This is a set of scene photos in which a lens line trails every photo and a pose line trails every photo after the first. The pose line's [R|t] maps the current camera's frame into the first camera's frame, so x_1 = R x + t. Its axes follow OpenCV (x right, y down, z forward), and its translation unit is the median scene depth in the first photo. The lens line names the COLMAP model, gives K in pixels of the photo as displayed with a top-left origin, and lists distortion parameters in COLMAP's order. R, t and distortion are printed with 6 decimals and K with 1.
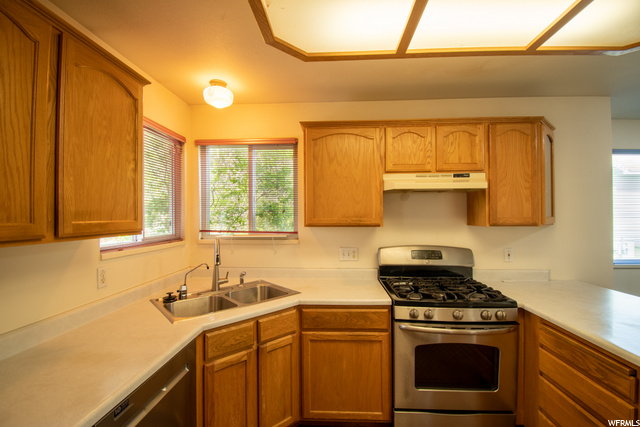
lens RADIAL K [[284.6, 0, 320.9], [0, 284.6, 213.5], [0, 0, 1]] dist [-0.010795, -0.003646]
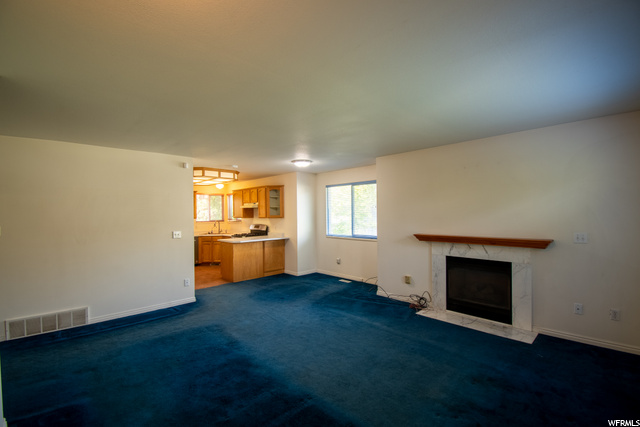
lens RADIAL K [[284.6, 0, 321.6], [0, 284.6, 212.2], [0, 0, 1]] dist [-0.010795, -0.003646]
pose [[0.731668, -0.007023, -0.681625, 3.102455], [0.015169, 0.999867, 0.005981, -0.031685], [0.681492, -0.014716, 0.731677, -0.890023]]
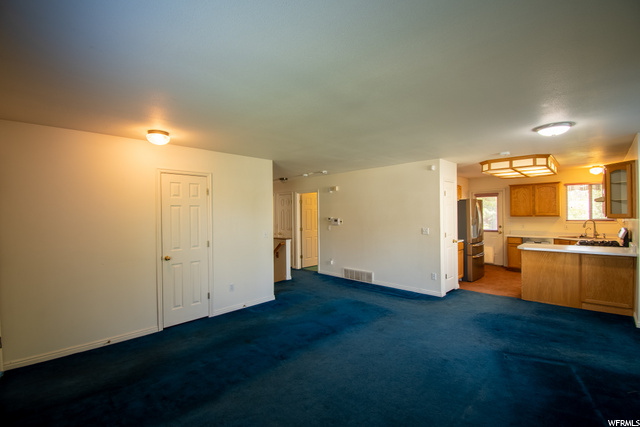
lens RADIAL K [[284.6, 0, 321.4], [0, 284.6, 215.0], [0, 0, 1]] dist [-0.010795, -0.003646]
pose [[-0.668750, 0.012642, -0.743380, 3.201830], [0.021954, 0.999755, -0.002748, -0.016122], [0.743163, -0.018158, -0.668864, 0.722650]]
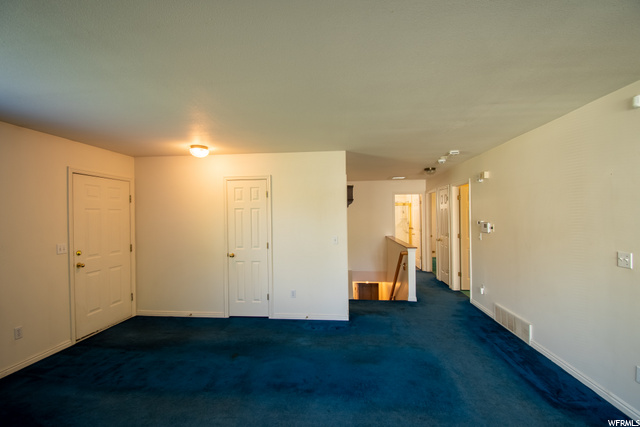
lens RADIAL K [[284.6, 0, 322.3], [0, 284.6, 214.8], [0, 0, 1]] dist [-0.010795, -0.003646]
pose [[-0.998307, 0.012590, 0.056794, 1.941293], [0.011767, 0.999821, -0.014795, -0.020260], [-0.056970, -0.014101, -0.998276, 0.778545]]
